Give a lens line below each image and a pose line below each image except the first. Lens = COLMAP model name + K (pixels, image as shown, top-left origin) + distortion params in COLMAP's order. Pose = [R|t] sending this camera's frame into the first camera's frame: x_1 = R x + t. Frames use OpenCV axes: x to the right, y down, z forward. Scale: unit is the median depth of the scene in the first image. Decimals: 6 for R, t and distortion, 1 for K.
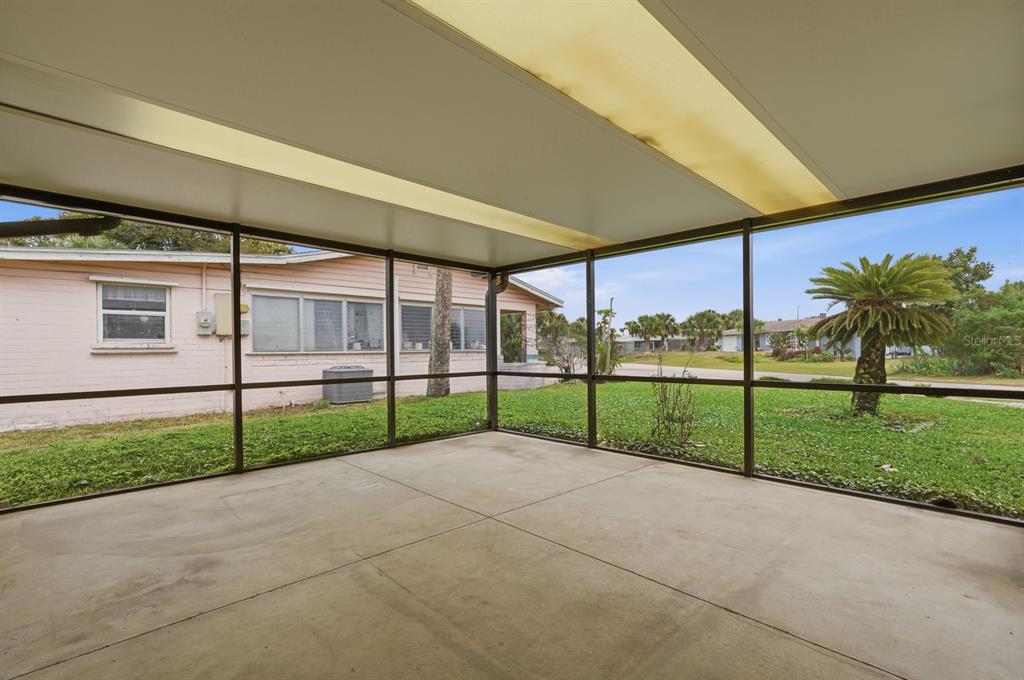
lens RADIAL K [[464.1, 0, 509.5], [0, 464.1, 342.7], [0, 0, 1]] dist [0.000642, 0.000403]
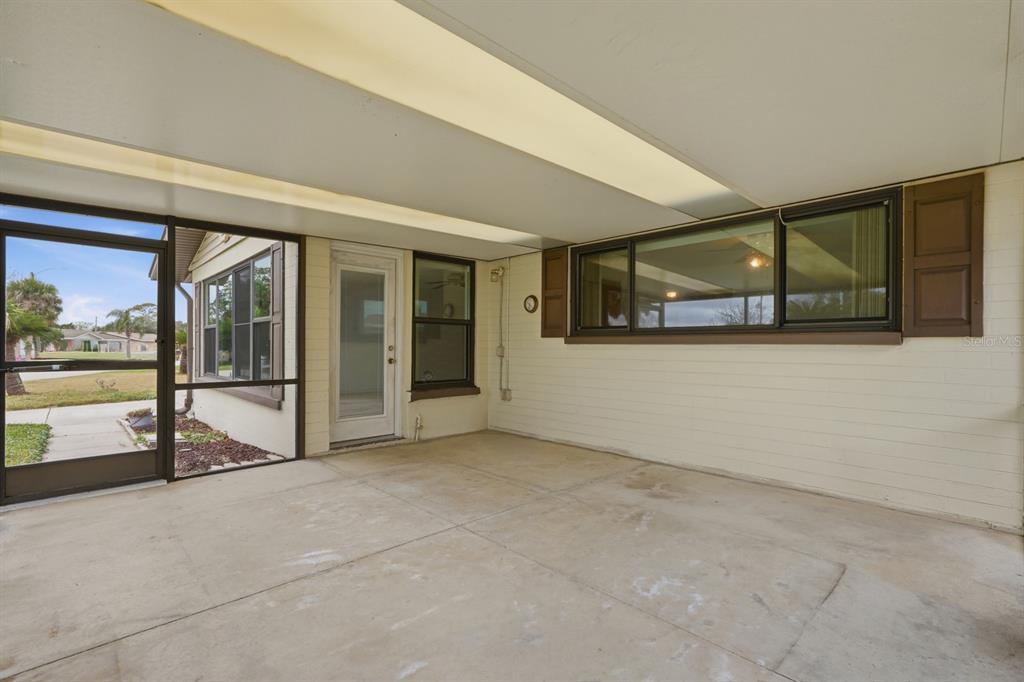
lens RADIAL K [[464.1, 0, 509.5], [0, 464.1, 343.7], [0, 0, 1]] dist [0.000642, 0.000403]
pose [[-0.999923, 0.007238, -0.010033, -0.162899], [0.007458, 0.999730, -0.021996, 0.020837], [0.009871, -0.022069, -0.999708, 2.284760]]
